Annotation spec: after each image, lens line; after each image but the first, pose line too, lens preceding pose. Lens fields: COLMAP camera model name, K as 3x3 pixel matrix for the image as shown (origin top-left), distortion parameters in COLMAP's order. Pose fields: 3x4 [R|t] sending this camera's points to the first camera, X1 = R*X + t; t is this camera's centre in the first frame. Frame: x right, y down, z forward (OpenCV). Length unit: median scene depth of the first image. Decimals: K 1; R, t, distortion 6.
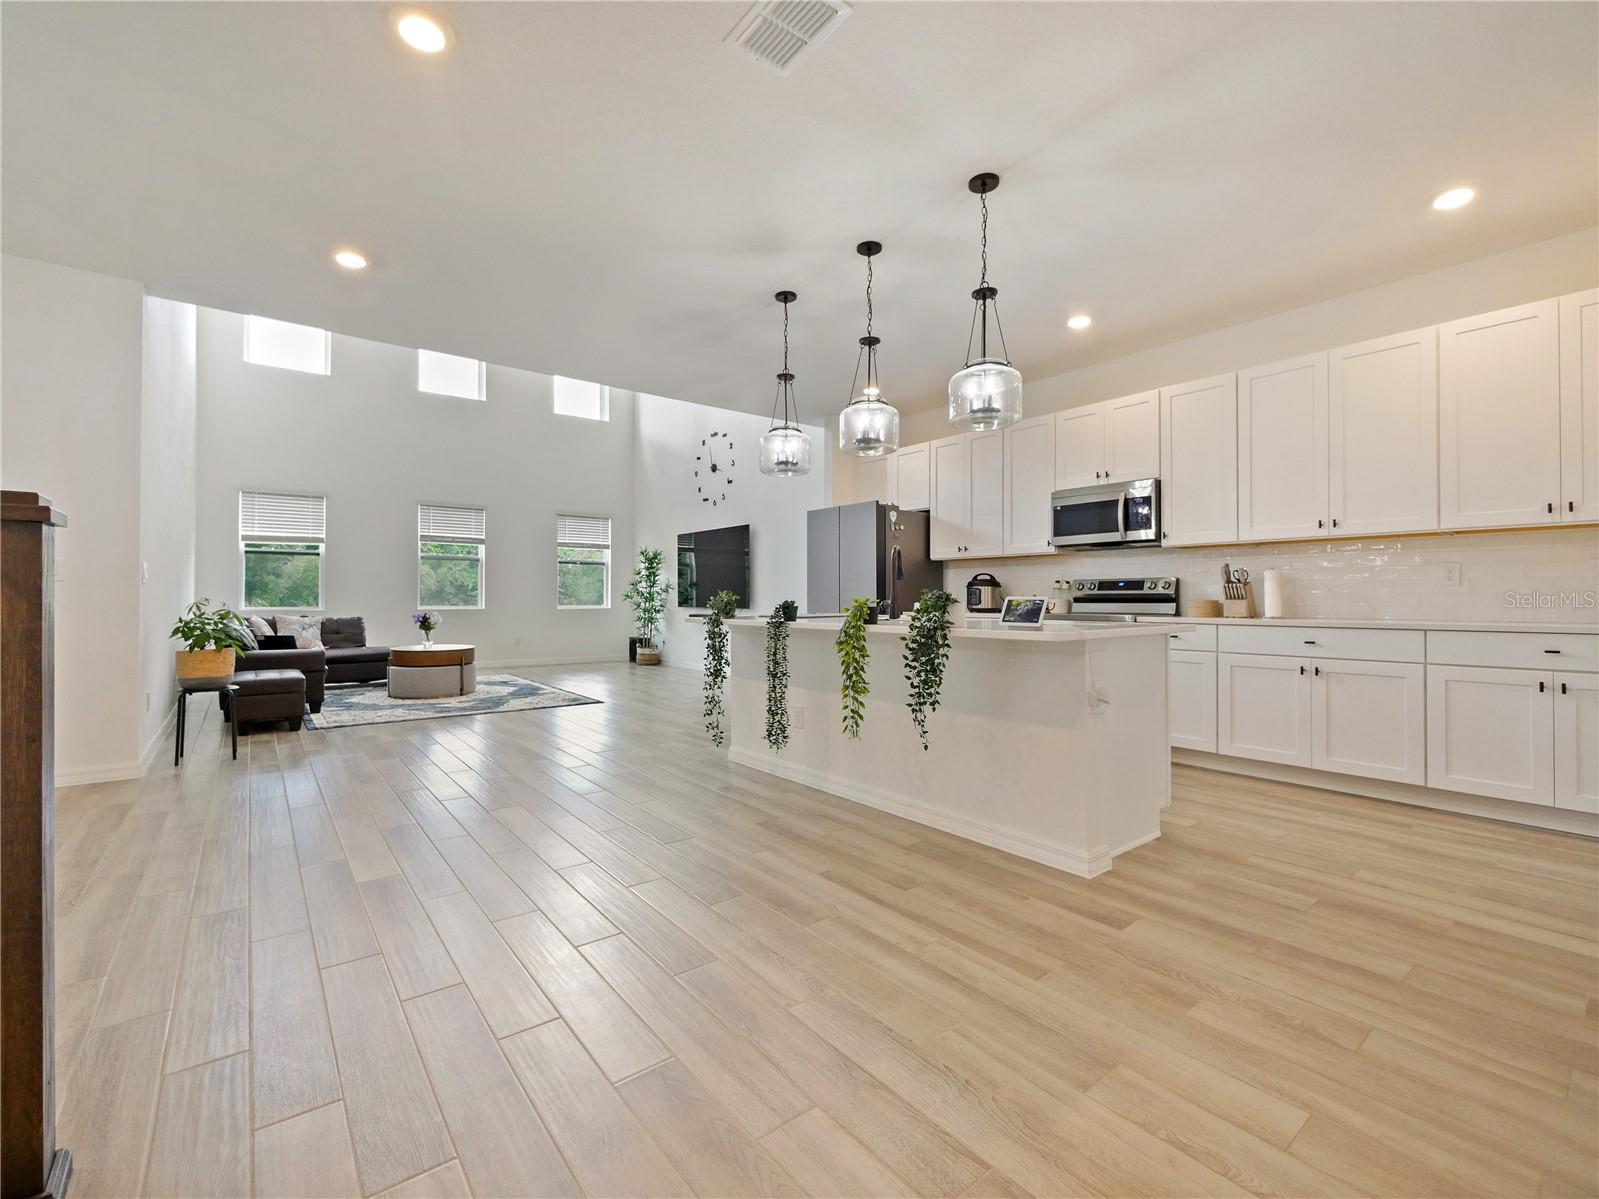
lens RADIAL K [[695.4, 0, 789.4], [0, 695.4, 591.7], [0, 0, 1]] dist [-0.001710, -0.000223]
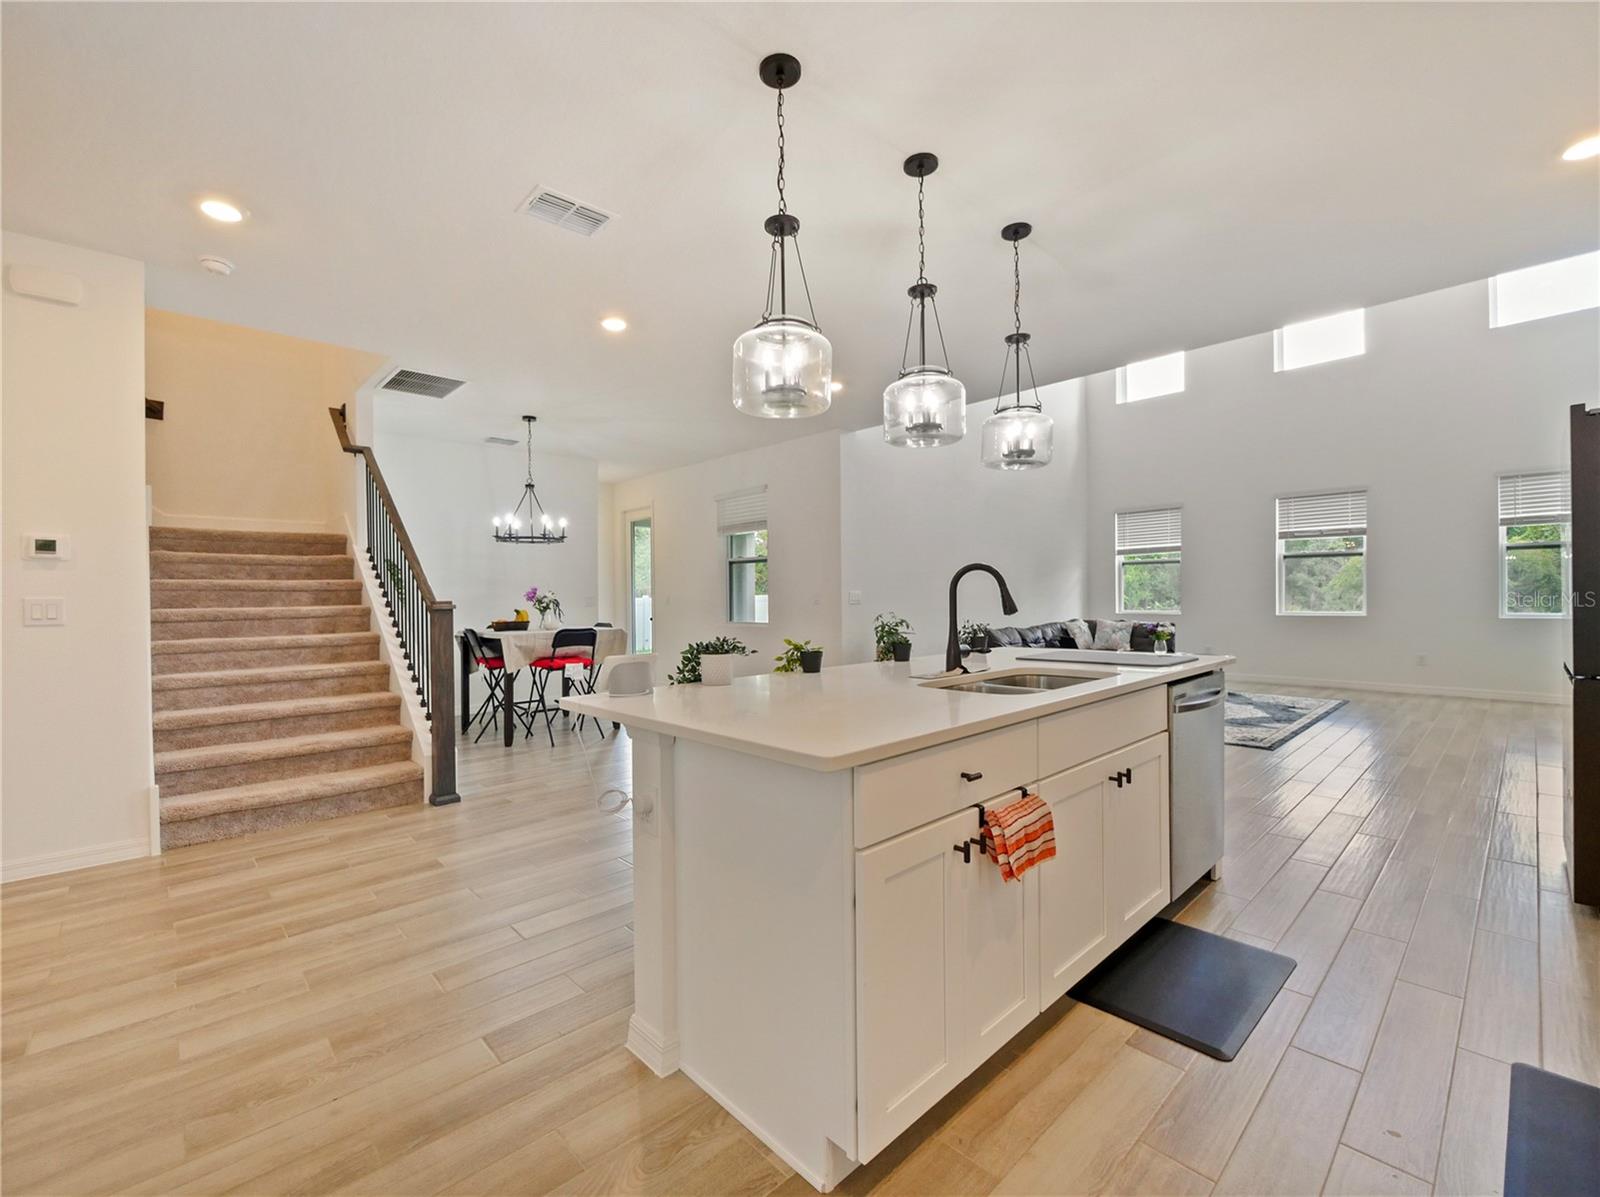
lens RADIAL K [[695.8, 0, 789.9], [0, 695.8, 590.7], [0, 0, 1]] dist [-0.001710, -0.000223]
pose [[0.087609, -0.007252, -0.996129, 0.614950], [0.022230, 0.999739, -0.005323, -0.030887], [0.995907, -0.021678, 0.087748, 0.582368]]
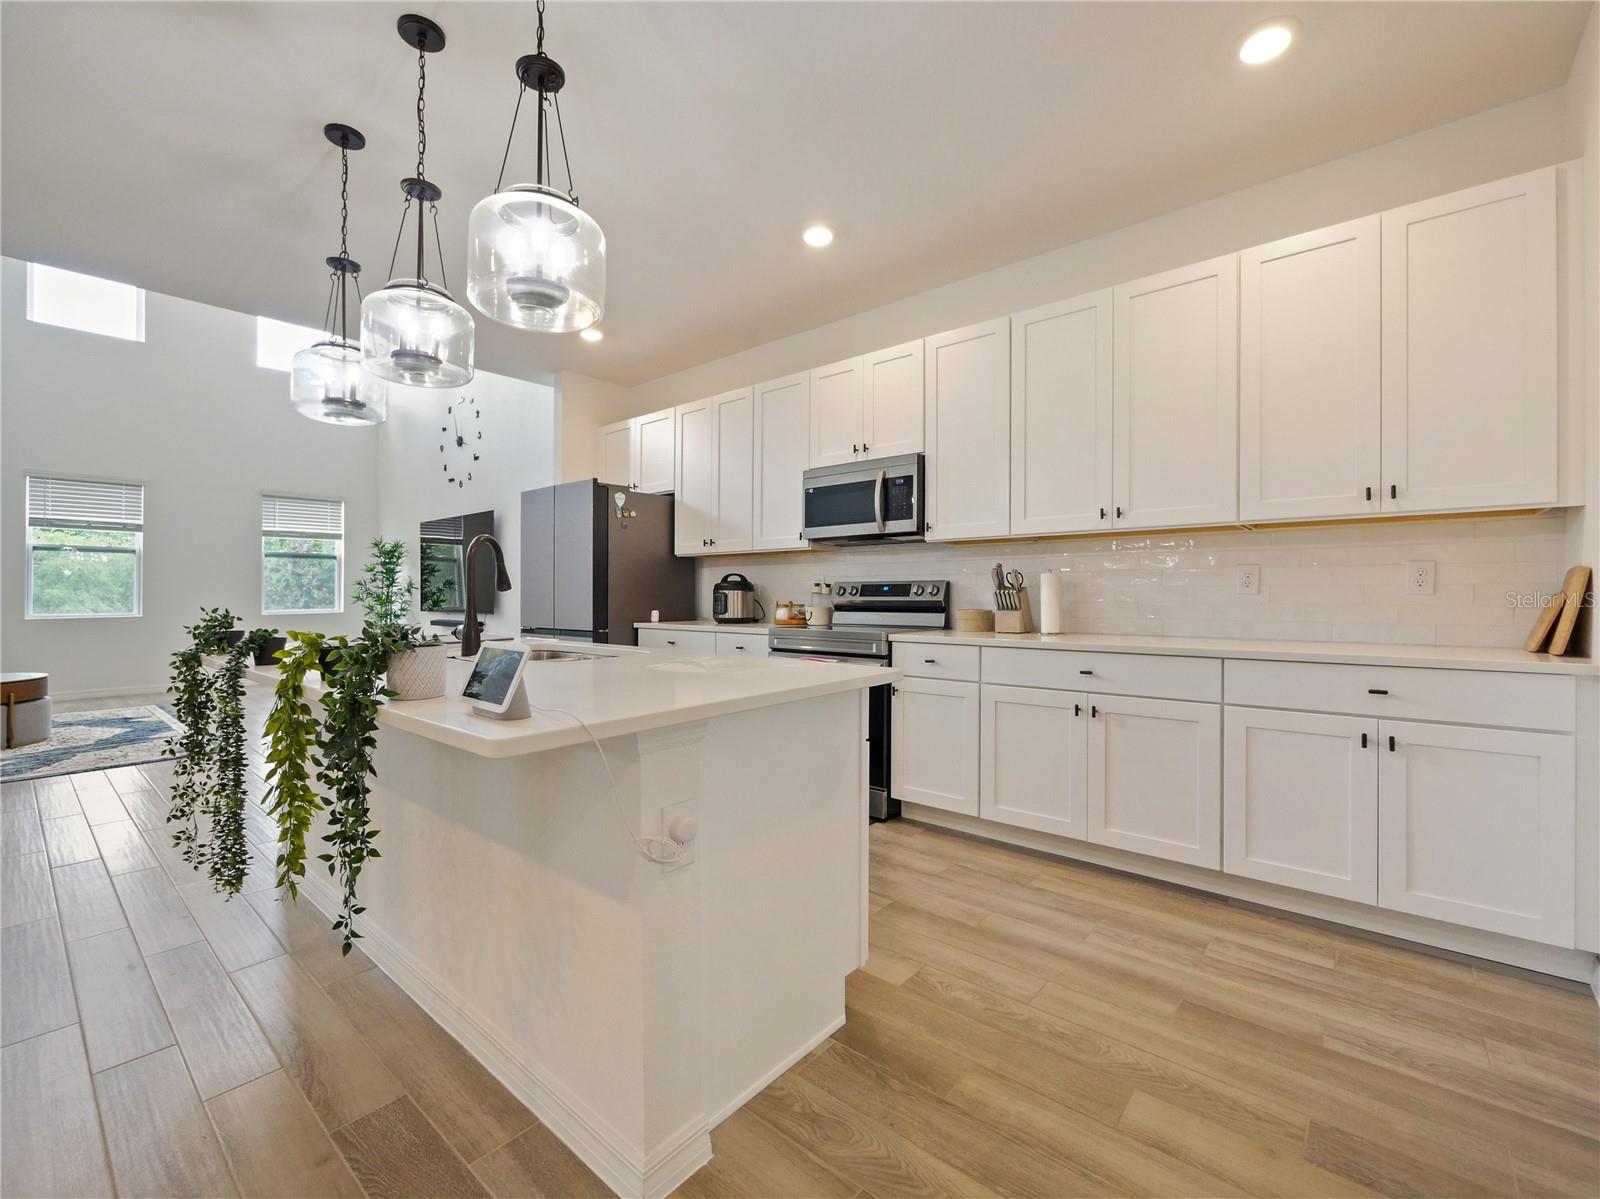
lens RADIAL K [[686.2, 0, 788.5], [0, 686.2, 598.8], [0, 0, 1]] dist [-0.002812, 0.000094]
pose [[0.981062, -0.006803, 0.193575, 0.230575], [0.002917, 0.999789, 0.020355, -0.016397], [-0.193673, -0.019405, 0.980874, 0.268640]]
